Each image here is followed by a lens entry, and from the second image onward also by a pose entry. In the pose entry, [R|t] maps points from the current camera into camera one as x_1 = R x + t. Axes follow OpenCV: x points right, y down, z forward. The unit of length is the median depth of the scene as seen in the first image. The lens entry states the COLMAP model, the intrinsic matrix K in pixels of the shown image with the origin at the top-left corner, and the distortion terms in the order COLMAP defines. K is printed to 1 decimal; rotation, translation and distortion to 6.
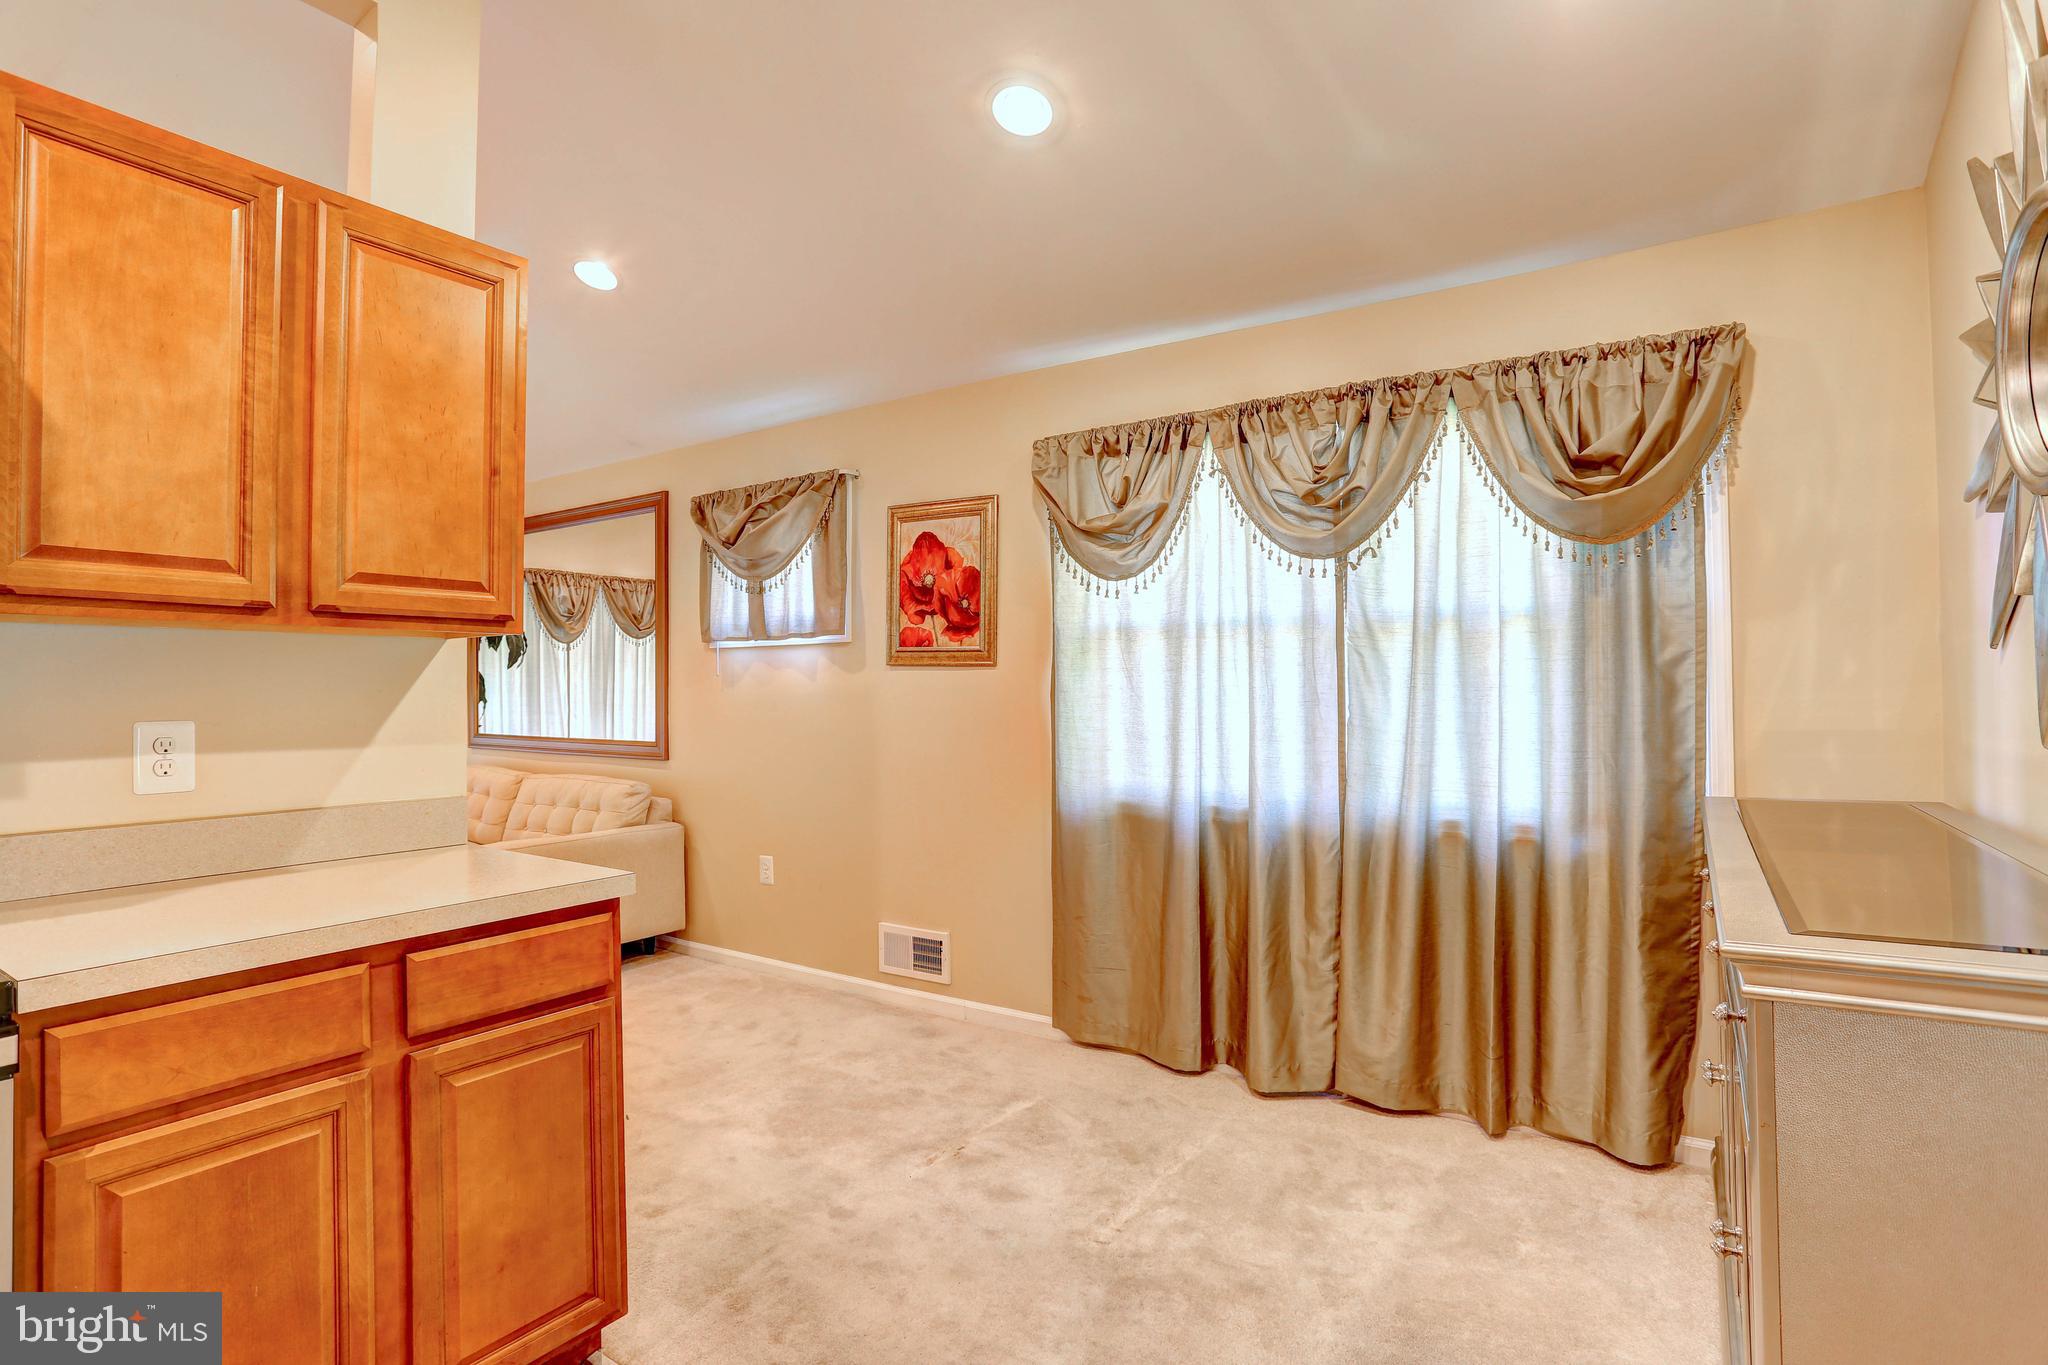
lens RADIAL K [[1003.5, 0, 1024.4], [0, 1003.5, 685.7], [0, 0, 1]] dist [-0.060751, 0.021378]
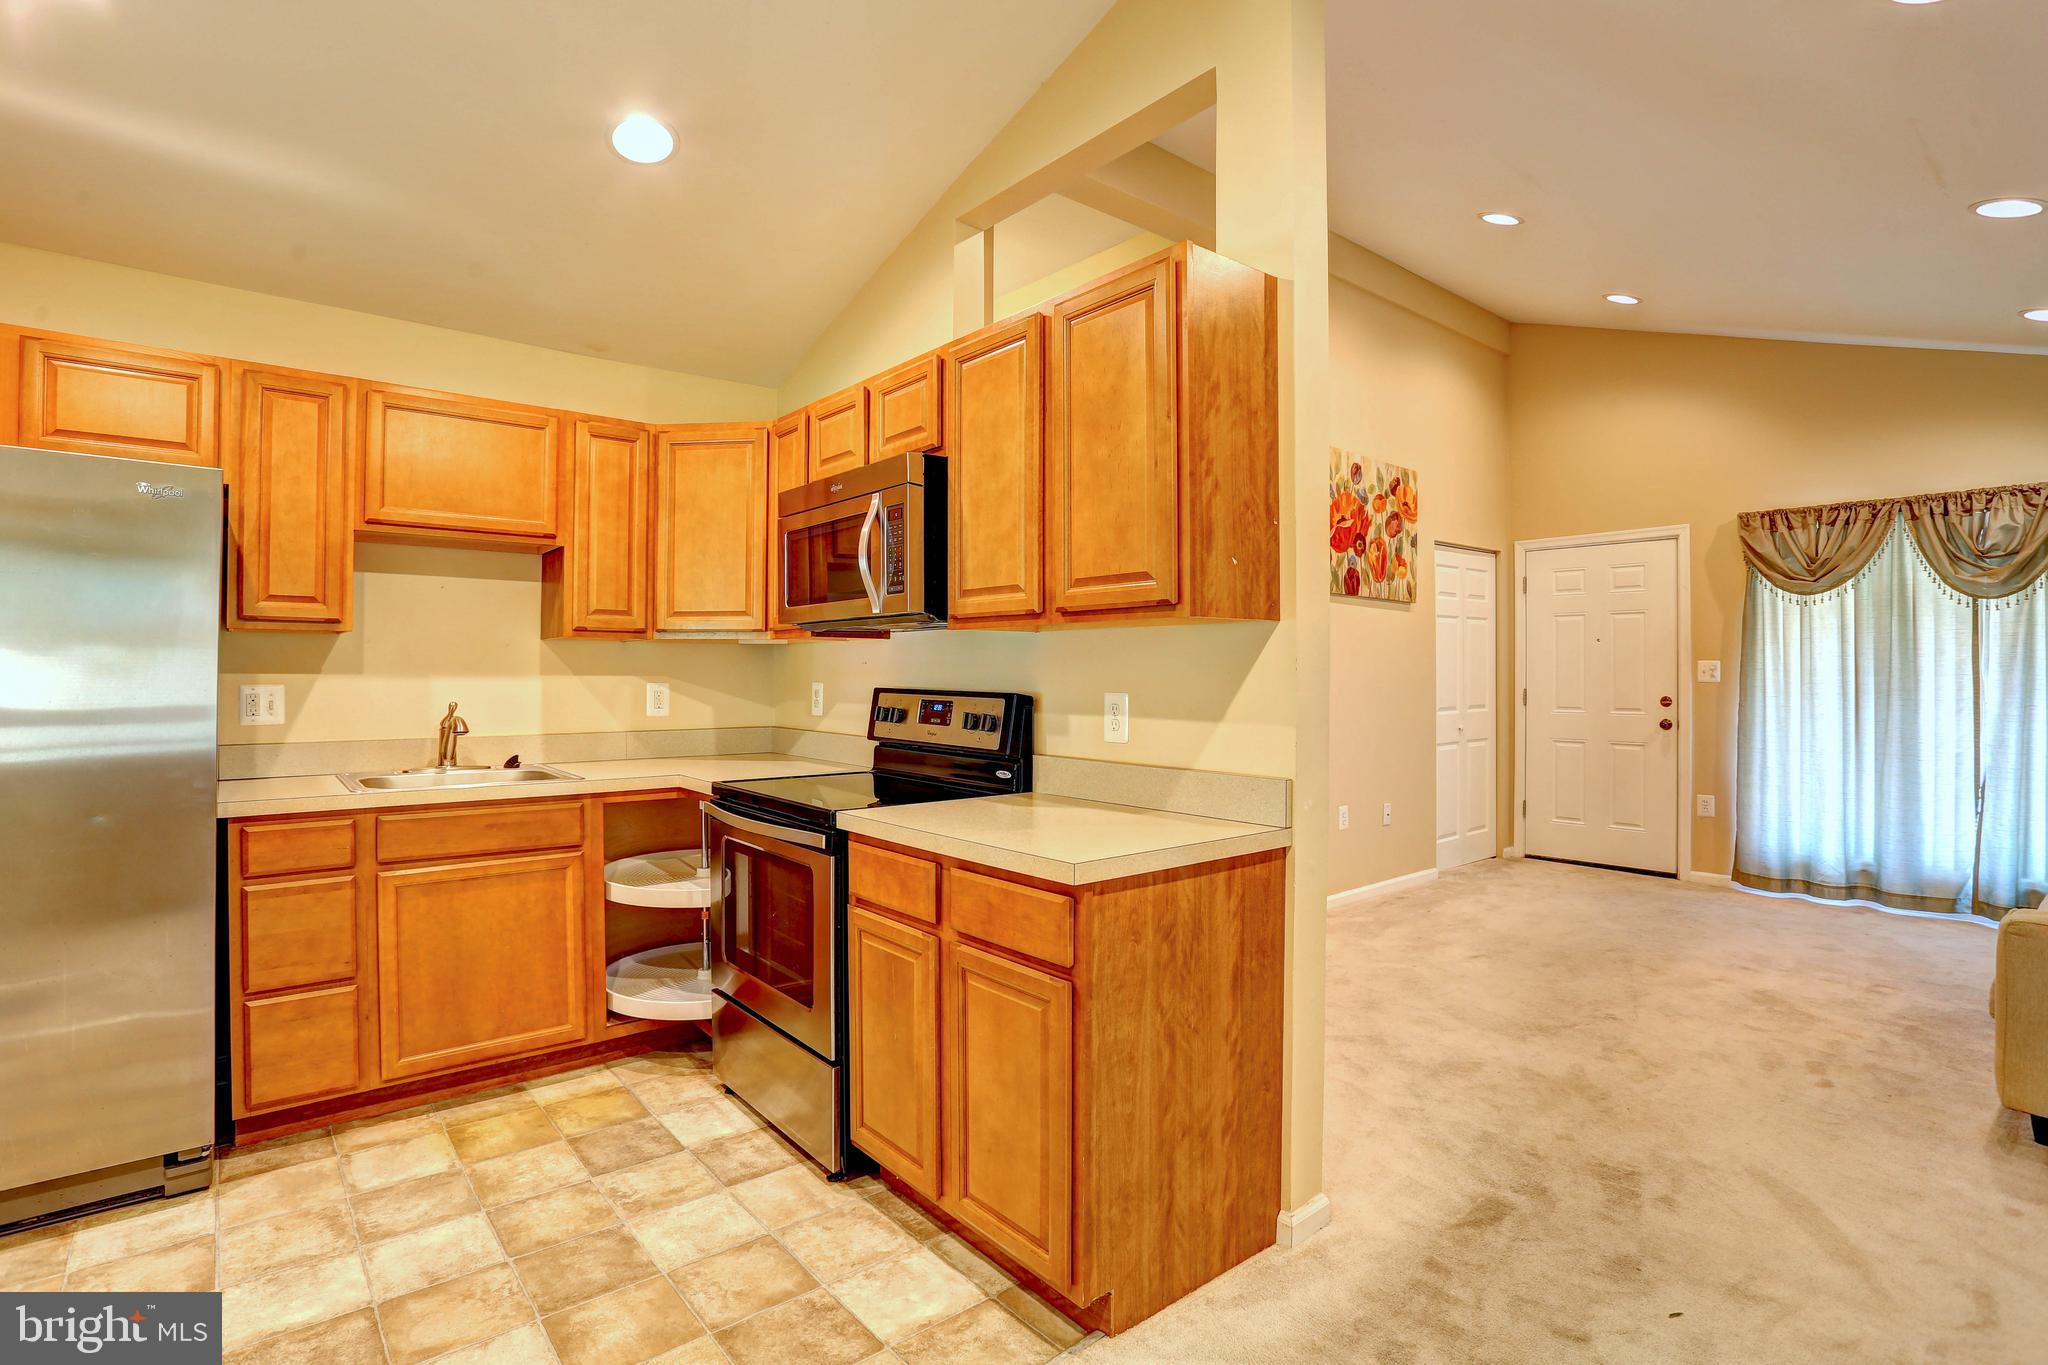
lens RADIAL K [[1003.5, 0, 1004.5], [0, 1003.5, 665.1], [0, 0, 1]] dist [-0.060751, 0.021378]
pose [[-0.299993, 0.000541, -0.953941, 0.258629], [0.002462, 0.999997, -0.000207, -0.001931], [0.953938, -0.002411, -0.299994, 0.573867]]
